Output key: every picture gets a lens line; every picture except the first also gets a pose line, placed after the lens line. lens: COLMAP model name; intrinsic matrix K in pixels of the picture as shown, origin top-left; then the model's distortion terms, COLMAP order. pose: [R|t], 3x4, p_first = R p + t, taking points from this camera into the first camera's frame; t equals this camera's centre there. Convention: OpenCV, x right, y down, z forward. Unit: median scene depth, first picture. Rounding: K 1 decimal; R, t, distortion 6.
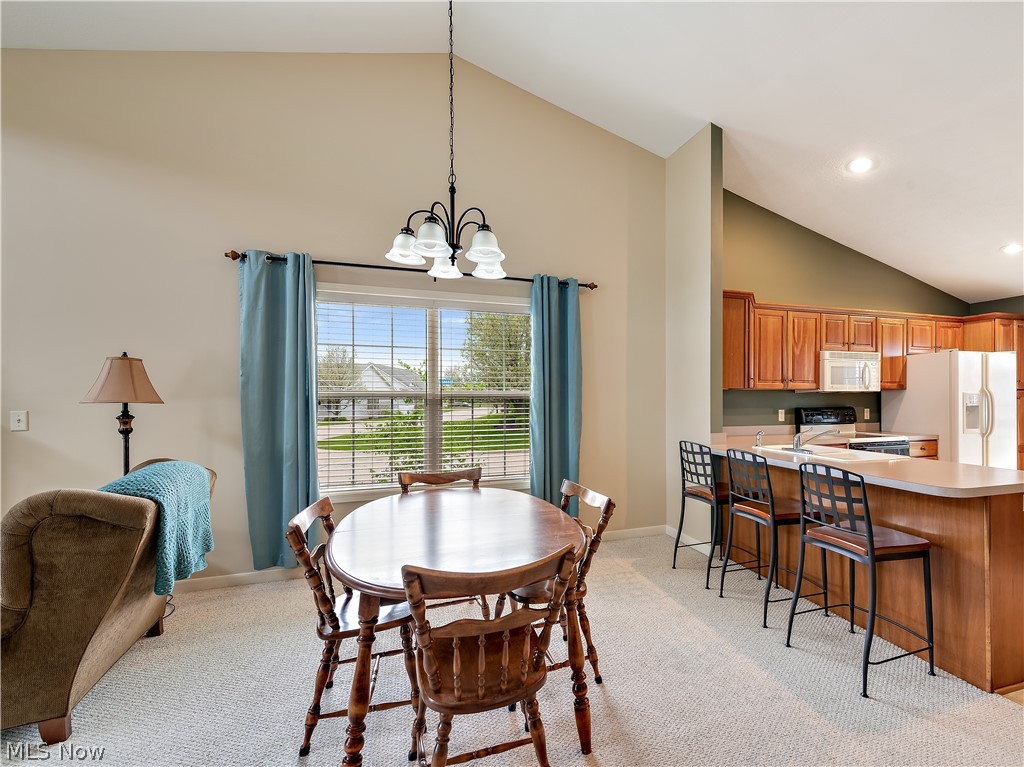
lens RADIAL K [[462.0, 0, 559.2], [0, 462.0, 389.4], [0, 0, 1]] dist [0.003138, 0.000275]
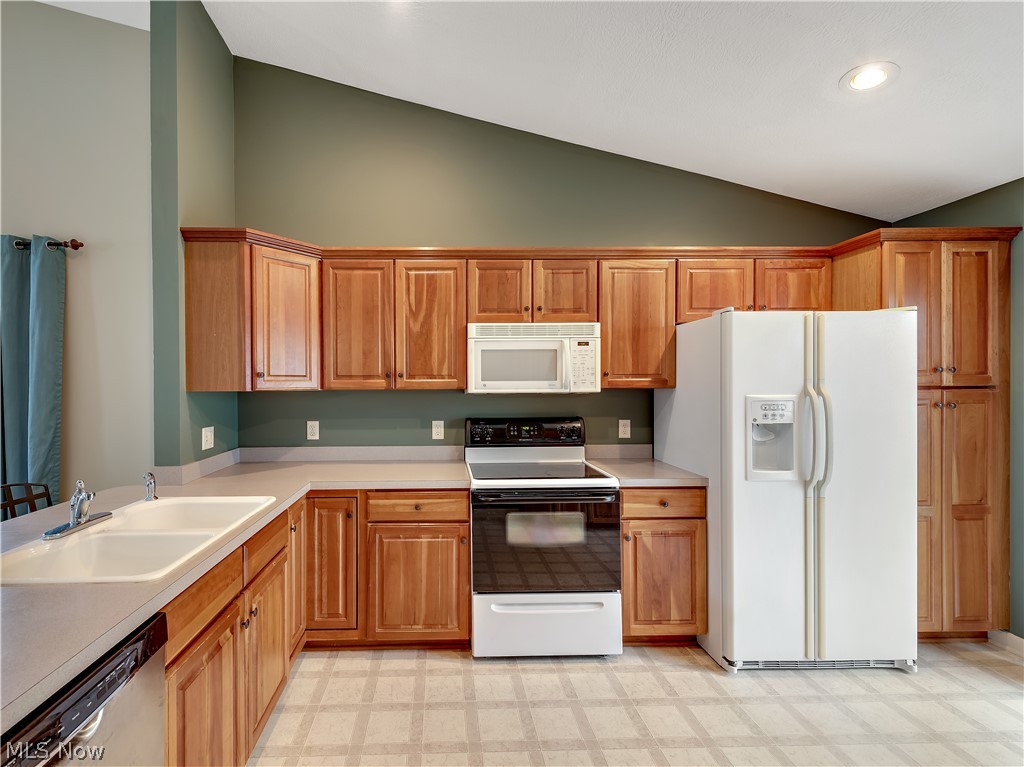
lens RADIAL K [[453.4, 0, 444.4], [0, 453.4, 383.9], [0, 0, 1]] dist [0.010327, -0.000276]
pose [[0.953494, -0.003834, -0.301387, 0.703144], [0.007622, 0.999906, 0.011395, -0.013854], [0.301315, -0.013162, 0.953434, 0.436930]]
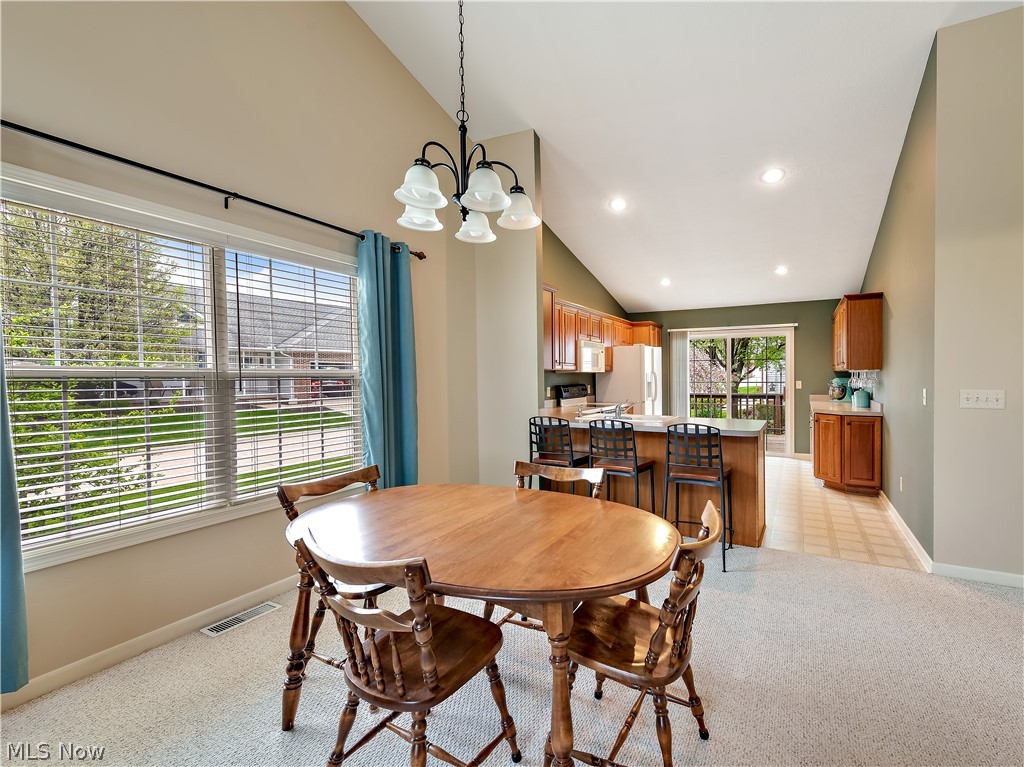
lens RADIAL K [[455.7, 0, 574.8], [0, 455.7, 372.4], [0, 0, 1]] dist [0.029611, -0.000547]
pose [[0.706880, 0.004544, 0.707319, -0.317895], [-0.008682, 0.999960, 0.002253, 0.002378], [-0.707280, -0.007733, 0.706891, 0.125189]]
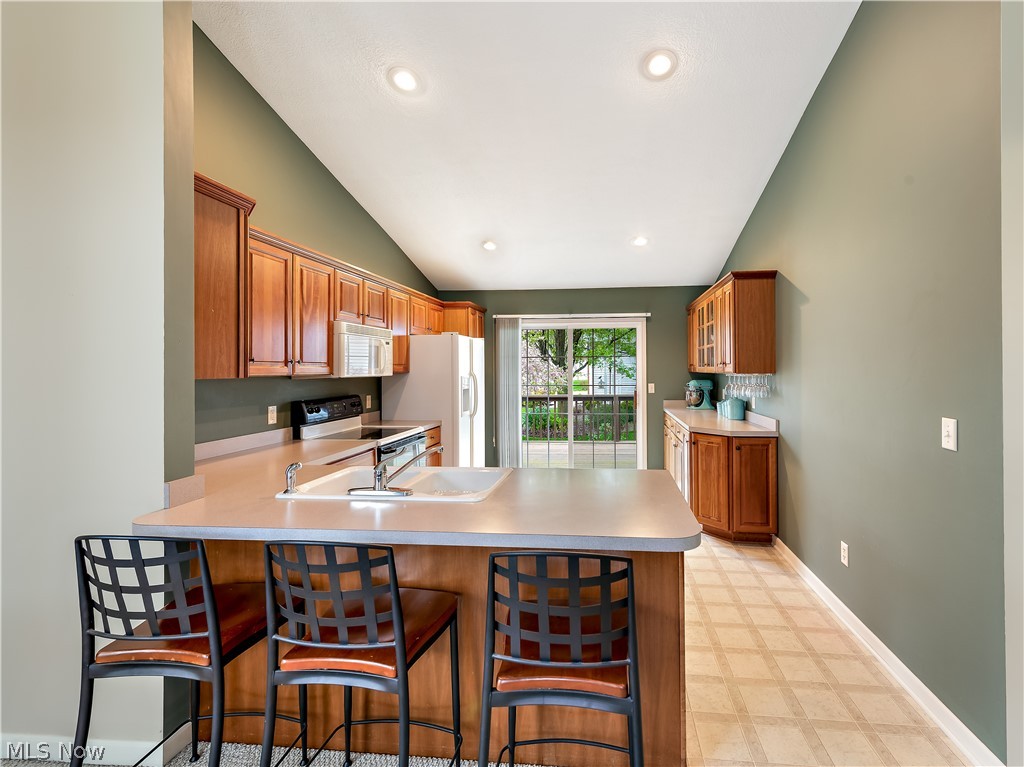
lens RADIAL K [[455.7, 0, 574.8], [0, 455.7, 372.4], [0, 0, 1]] dist [0.029611, -0.000547]
pose [[0.396662, -0.007471, 0.917934, 0.058887], [-0.009661, 0.999878, 0.012313, -0.016023], [-0.917914, -0.013752, 0.396542, 0.372434]]
